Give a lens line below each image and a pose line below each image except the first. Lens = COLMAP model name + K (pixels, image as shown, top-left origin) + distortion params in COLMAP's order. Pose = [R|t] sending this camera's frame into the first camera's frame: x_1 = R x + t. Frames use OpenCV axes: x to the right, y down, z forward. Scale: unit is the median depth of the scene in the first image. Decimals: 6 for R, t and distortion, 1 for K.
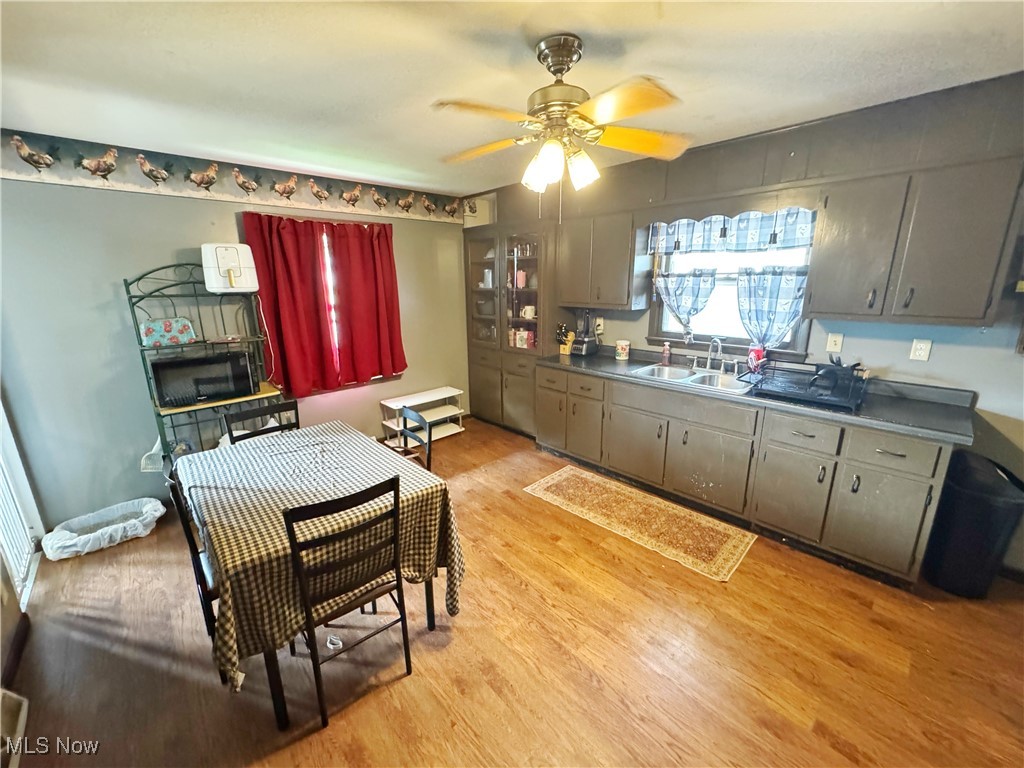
lens RADIAL K [[406.4, 0, 516.3], [0, 406.4, 381.7], [0, 0, 1]] dist [0.000176, 0.000029]
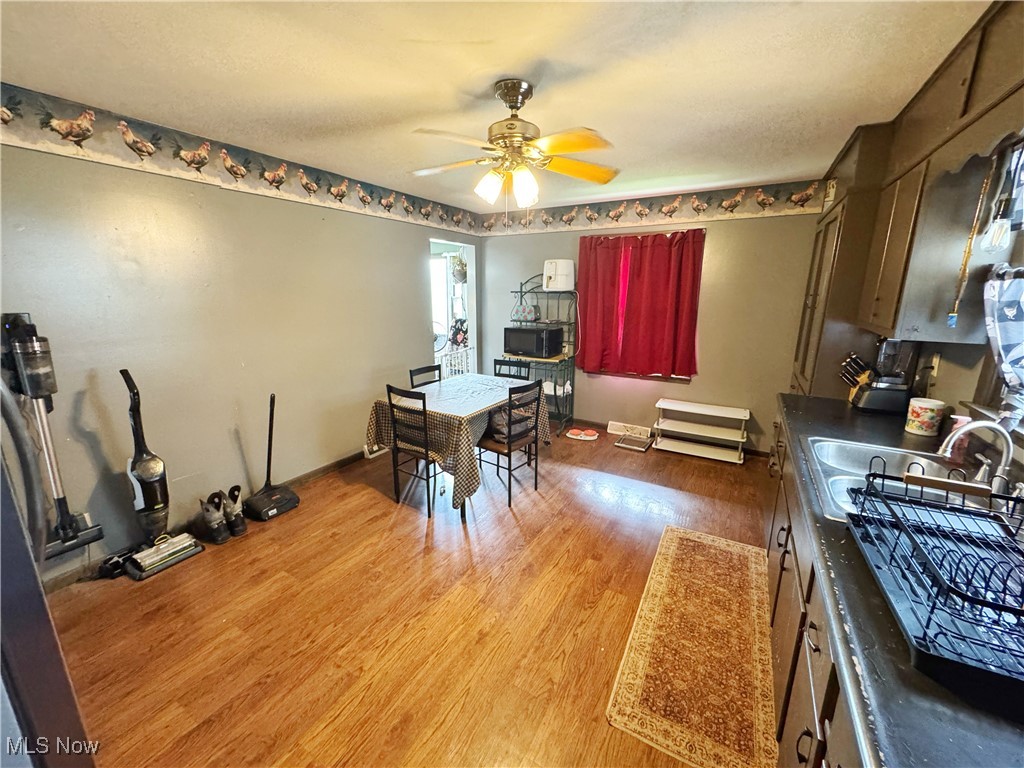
lens RADIAL K [[406.4, 0, 514.2], [0, 406.4, 383.7], [0, 0, 1]] dist [0.000176, 0.000029]
pose [[0.285408, 0.232442, -0.929792, 0.708007], [-0.241693, 0.956245, 0.164865, -0.093571], [0.927430, 0.177671, 0.329099, 0.380028]]
